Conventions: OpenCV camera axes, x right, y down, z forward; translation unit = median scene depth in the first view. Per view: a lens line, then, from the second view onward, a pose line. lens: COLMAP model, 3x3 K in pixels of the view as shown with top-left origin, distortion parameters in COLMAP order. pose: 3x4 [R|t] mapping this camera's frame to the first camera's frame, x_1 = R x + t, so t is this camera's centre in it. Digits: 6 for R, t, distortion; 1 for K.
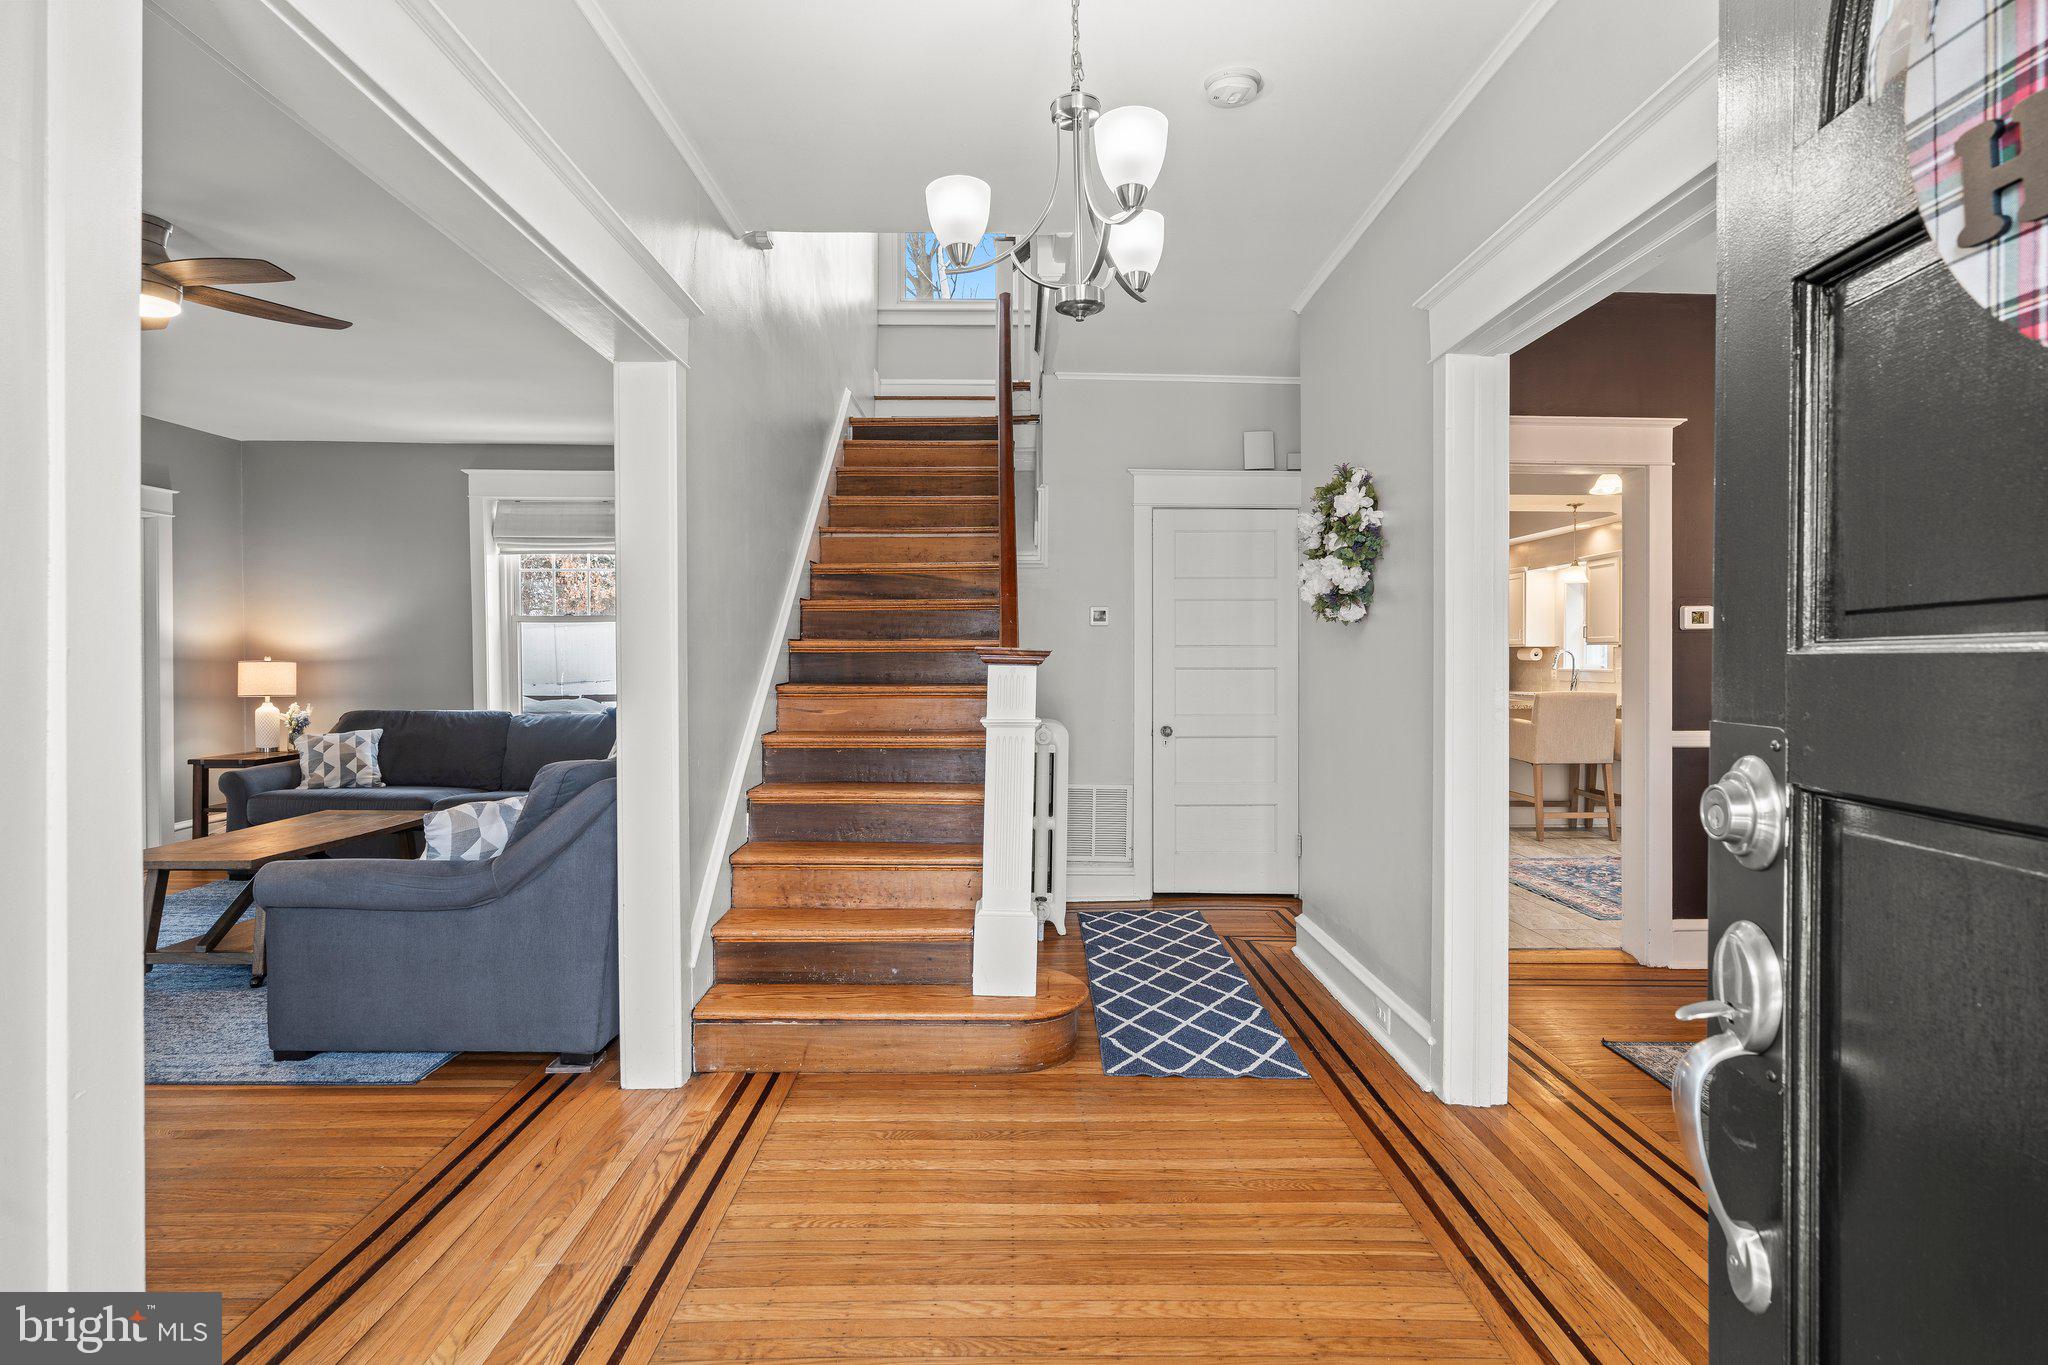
lens RADIAL K [[1066.3, 0, 1023.8], [0, 1066.3, 674.5], [0, 0, 1]] dist [-0.005704, -0.000468]
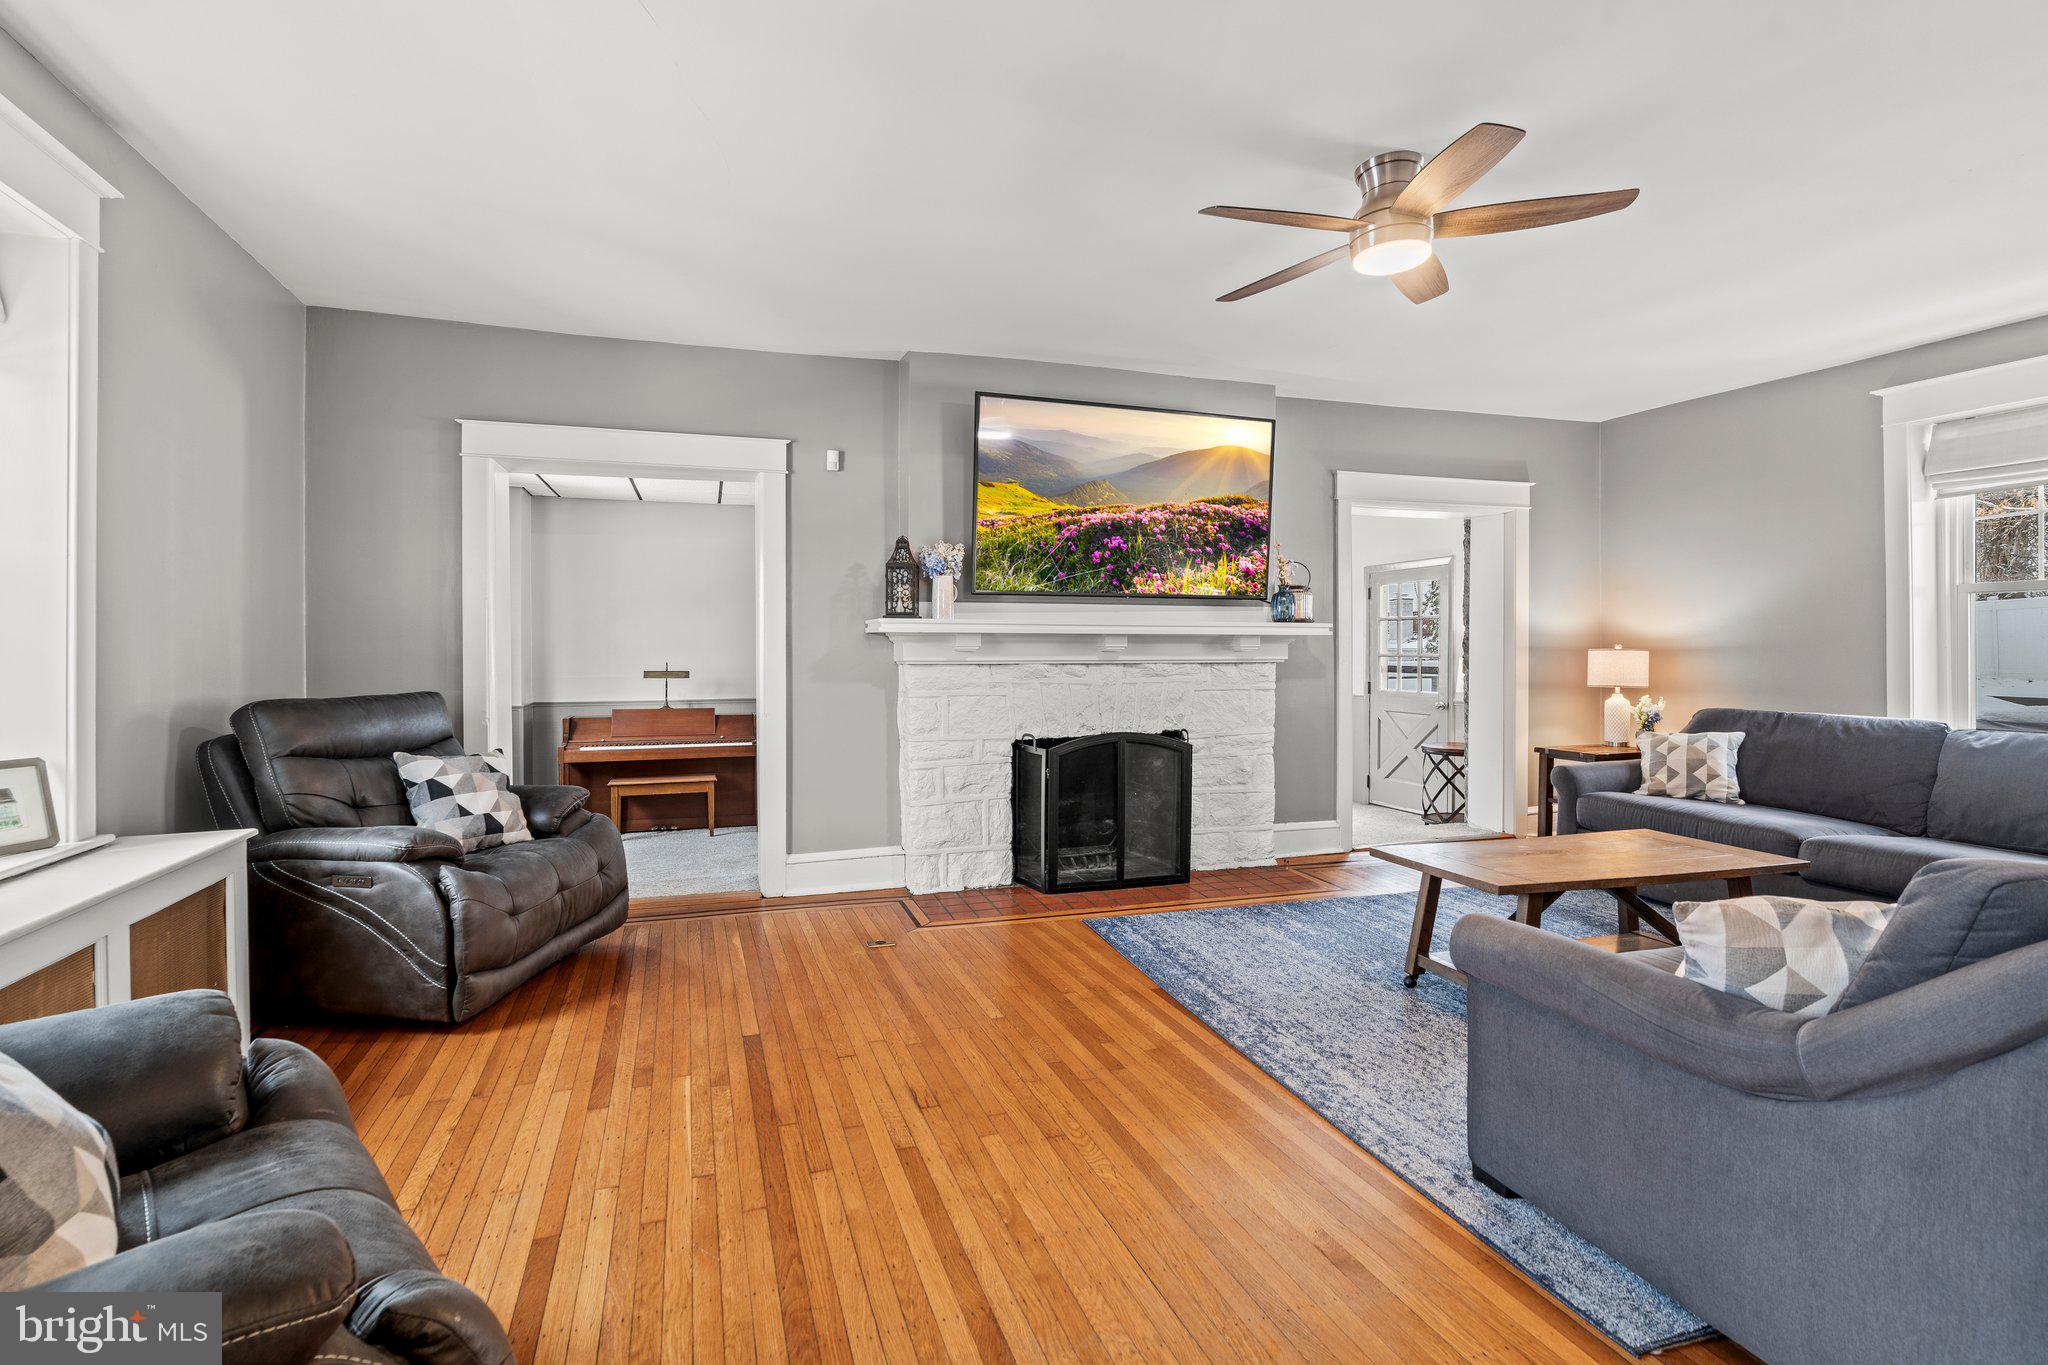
lens RADIAL K [[951.6, 0, 976.2], [0, 951.6, 655.4], [0, 0, 1]] dist [-0.000975, 0.001949]
pose [[0.295181, 0.007414, -0.955413, -0.083305], [-0.015184, 0.999880, 0.003068, -0.001440], [0.955321, 0.013601, 0.295258, 0.228806]]
